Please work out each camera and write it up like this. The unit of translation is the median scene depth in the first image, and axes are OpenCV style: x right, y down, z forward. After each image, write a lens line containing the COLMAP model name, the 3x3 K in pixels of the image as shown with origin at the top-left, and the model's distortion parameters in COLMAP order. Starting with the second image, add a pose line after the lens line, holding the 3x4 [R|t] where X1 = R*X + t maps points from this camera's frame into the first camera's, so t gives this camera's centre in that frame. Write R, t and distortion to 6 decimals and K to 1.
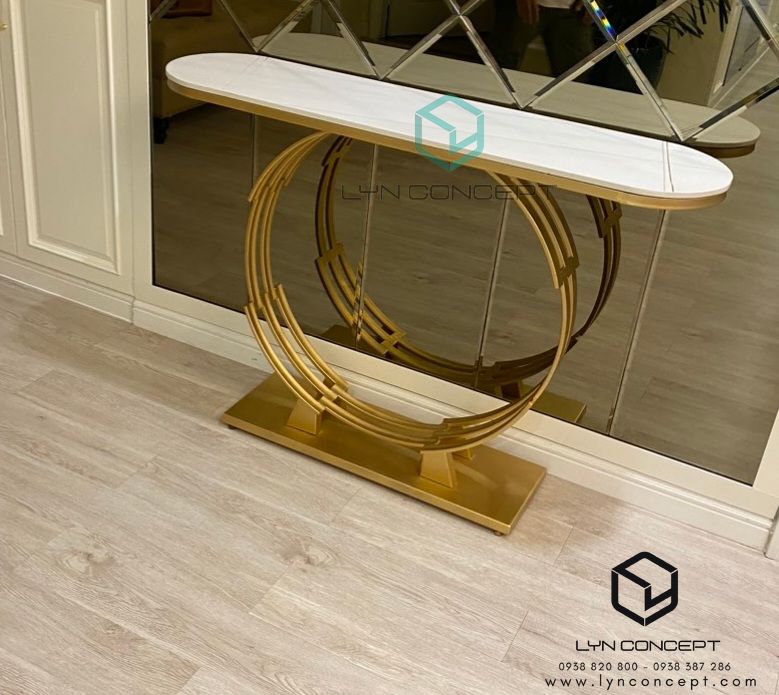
lens RADIAL K [[944.2, 0, 325.5], [0, 944.2, 319.0], [0, 0, 1]] dist [0.134147, -0.307140]
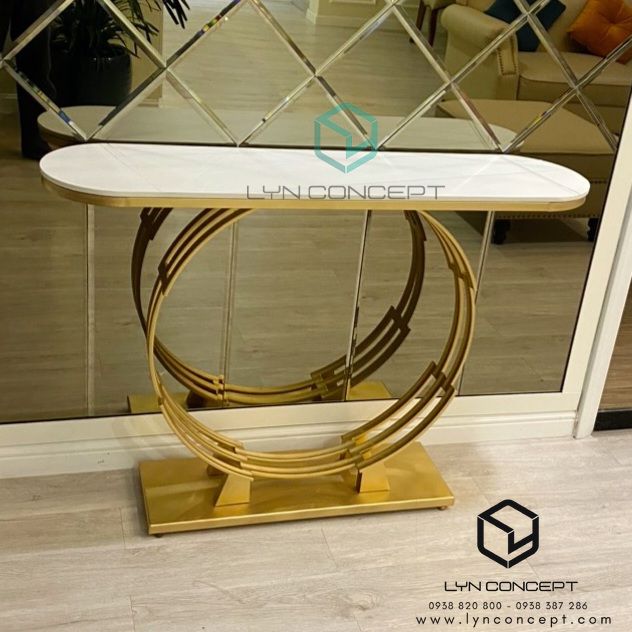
lens RADIAL K [[920.4, 0, 316.0], [0, 920.4, 316.0], [0, 0, 1]] dist [0.135533, -0.419637]
pose [[0.724051, -0.298667, 0.621730, -0.529283], [0.292192, 0.949328, 0.115758, -0.161995], [-0.624799, 0.097850, 0.774630, 0.192821]]
